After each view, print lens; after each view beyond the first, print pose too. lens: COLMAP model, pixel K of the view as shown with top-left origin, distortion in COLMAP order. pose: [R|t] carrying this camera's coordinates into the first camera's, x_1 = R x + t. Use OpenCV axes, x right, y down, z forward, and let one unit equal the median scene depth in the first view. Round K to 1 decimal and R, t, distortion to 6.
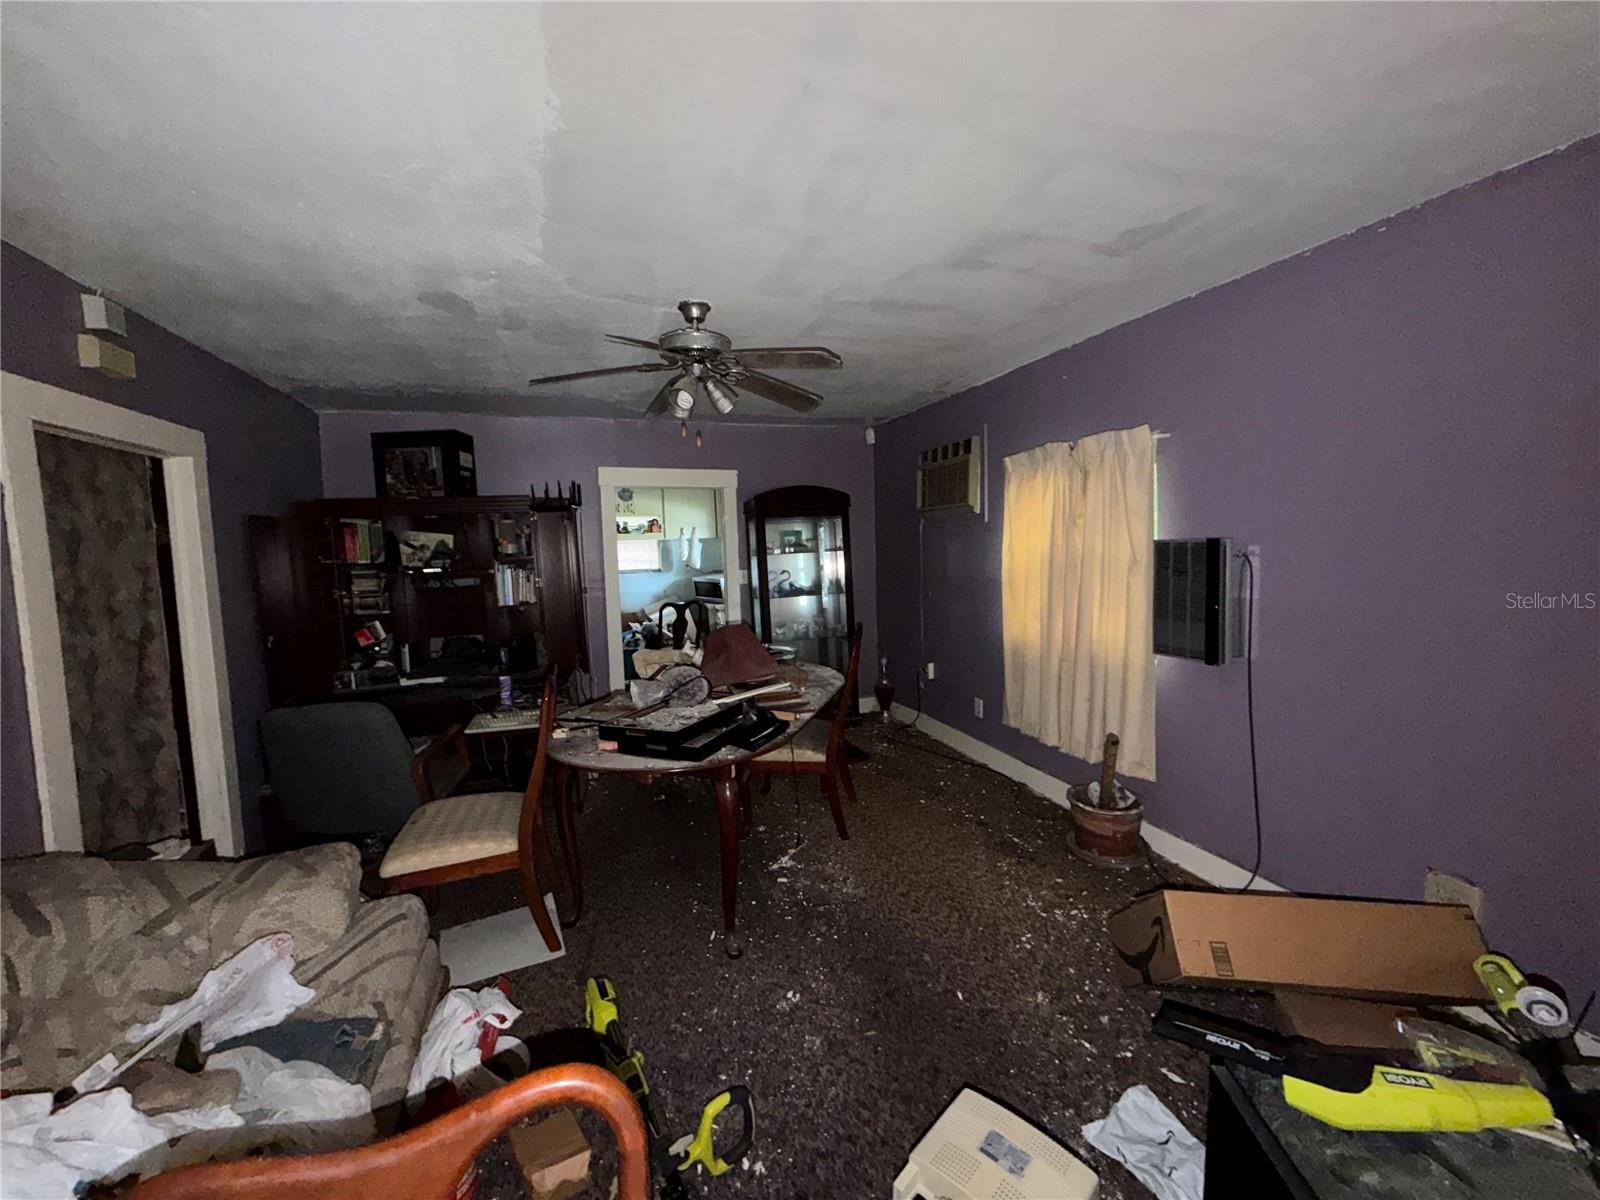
lens RADIAL K [[638.0, 0, 799.1], [0, 638.0, 602.0], [0, 0, 1]] dist [-0.000579, -0.000063]
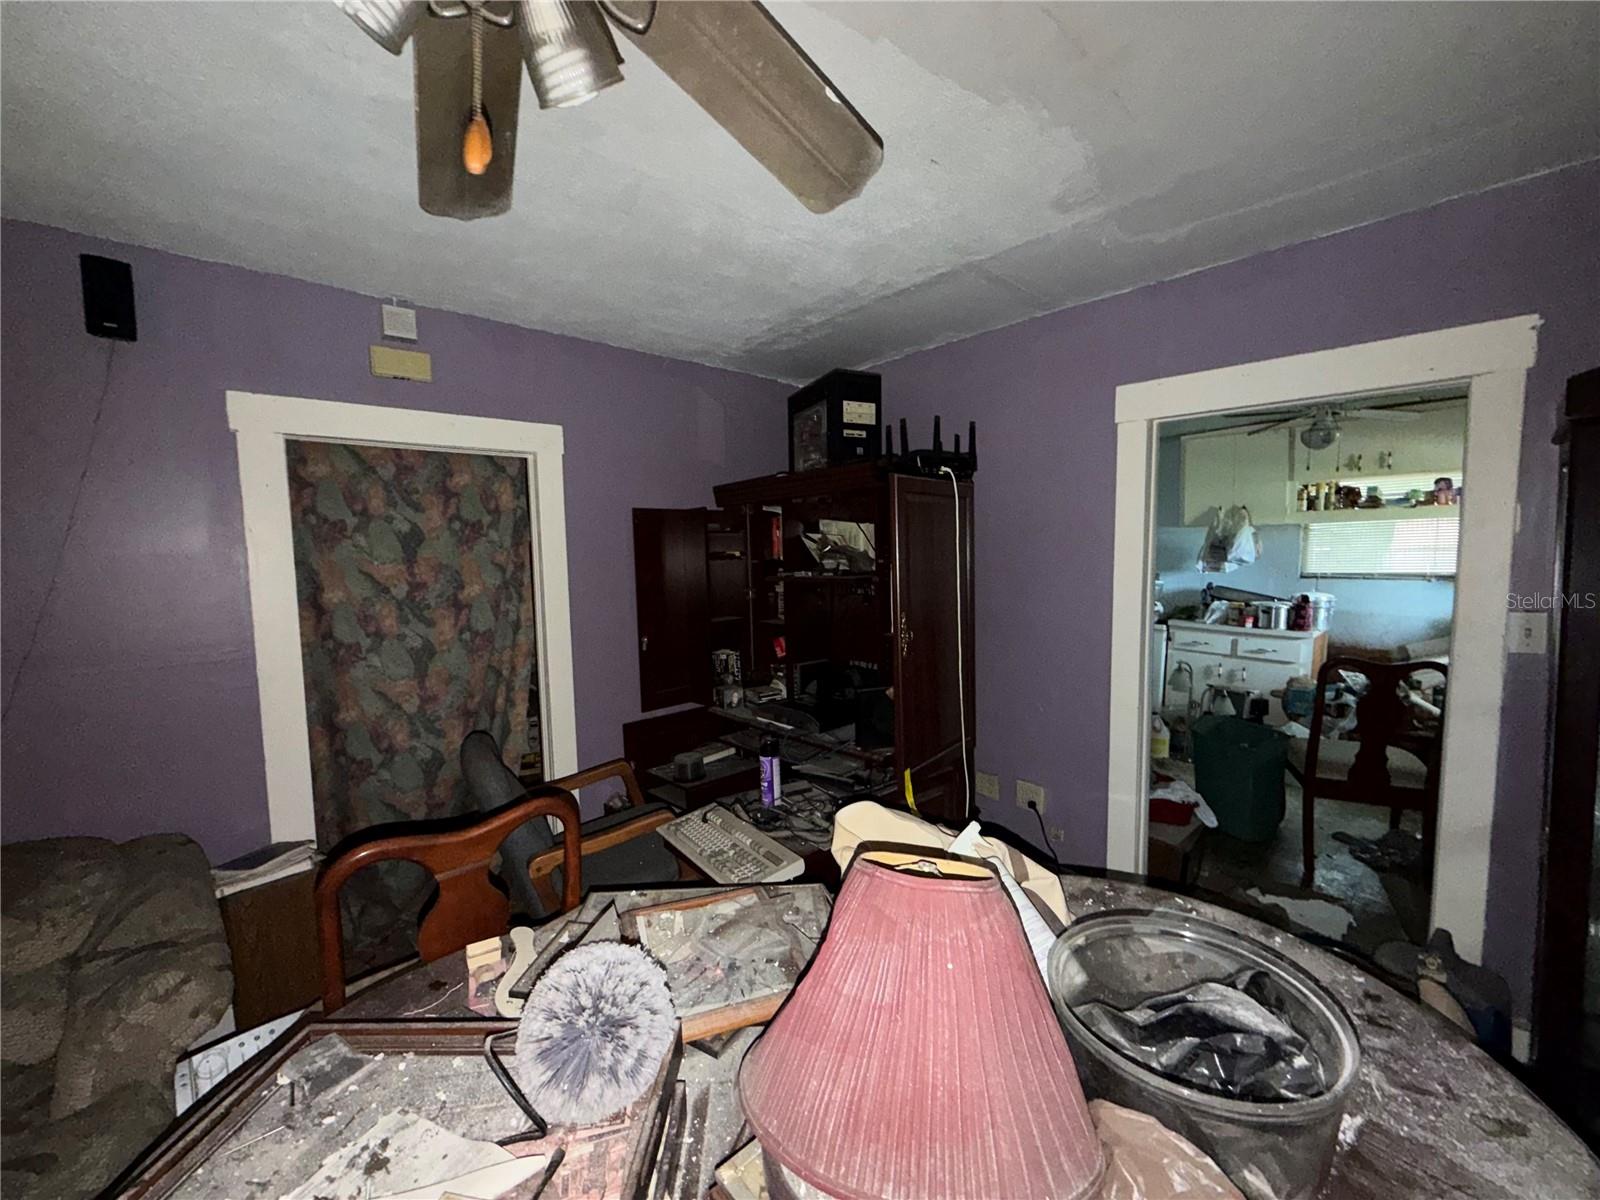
lens RADIAL K [[638.0, 0, 788.4], [0, 638.0, 597.2], [0, 0, 1]] dist [-0.000579, -0.000063]
pose [[0.402274, 0.093614, -0.910721, 0.038629], [-0.071293, 0.994941, 0.070780, -0.033284], [0.912739, 0.036455, 0.406913, 0.310948]]
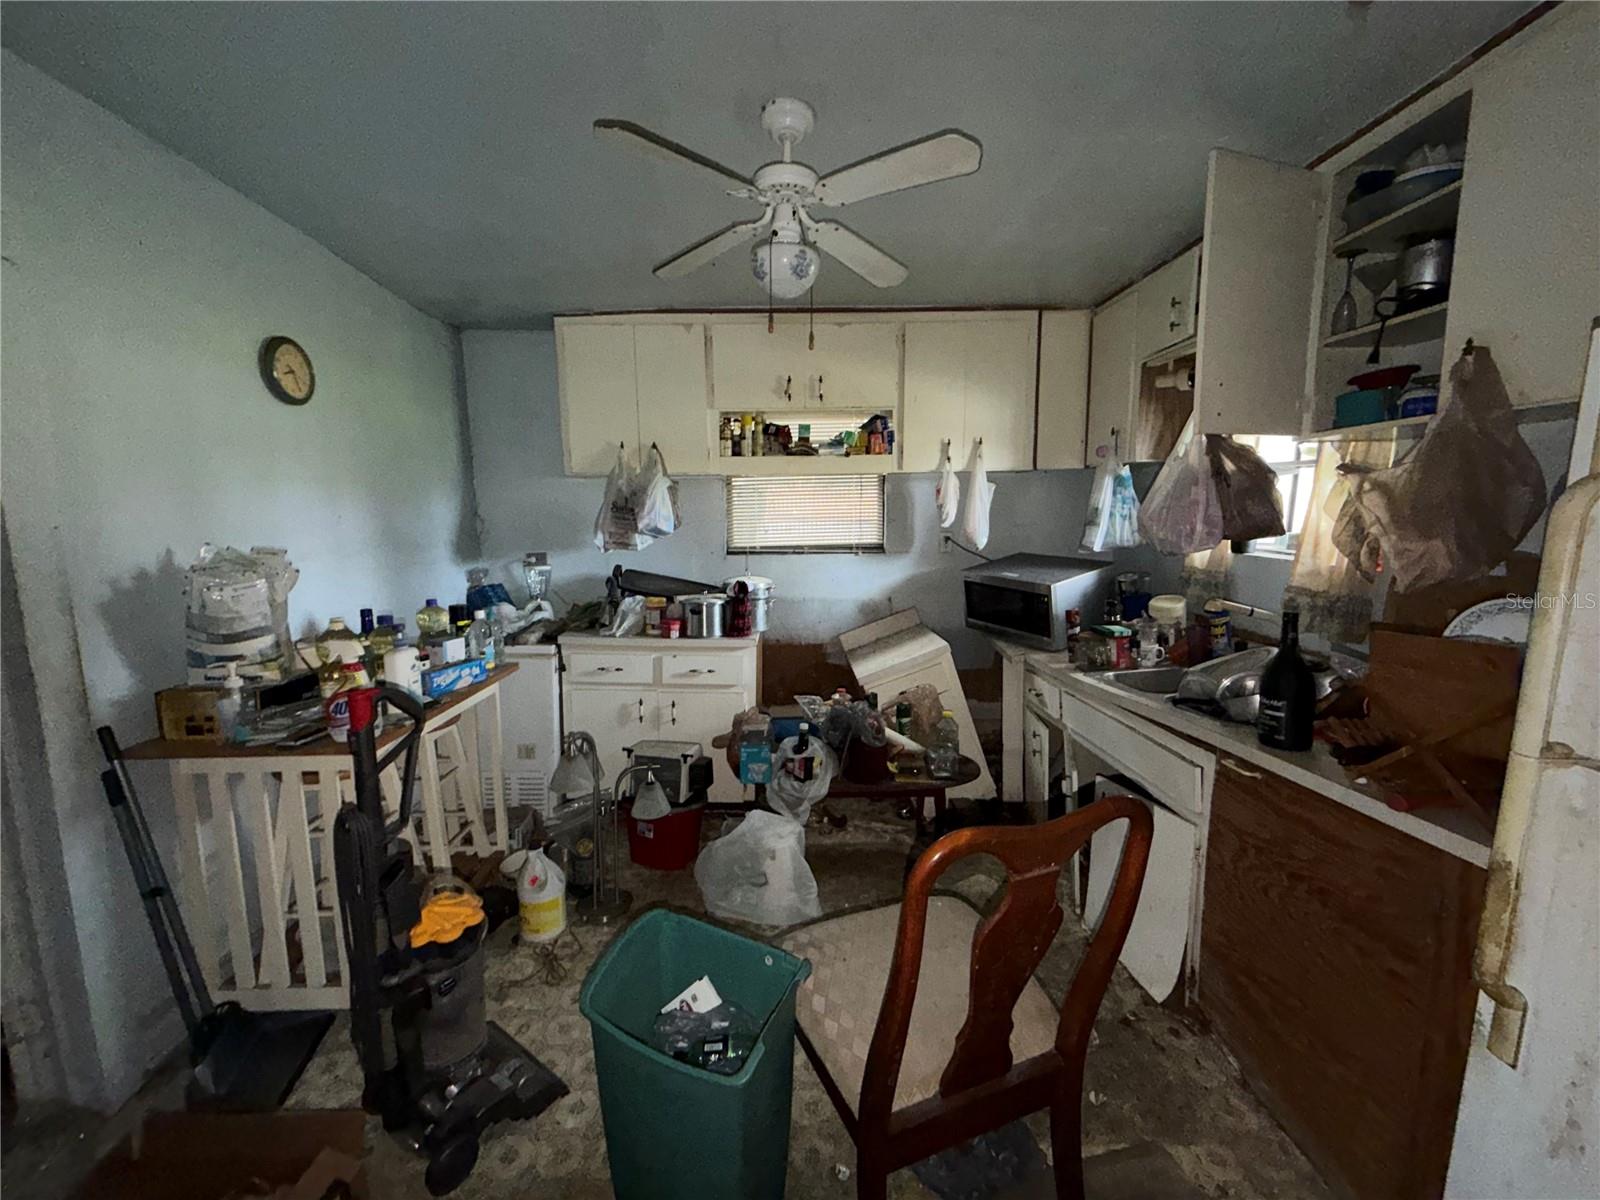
lens RADIAL K [[638.0, 0, 803.5], [0, 638.0, 598.3], [0, 0, 1]] dist [-0.000579, -0.000063]
pose [[0.953236, 0.064251, -0.295317, -0.150077], [-0.046042, 0.996608, 0.068213, -0.045751], [0.298698, -0.051426, 0.952961, 0.618556]]
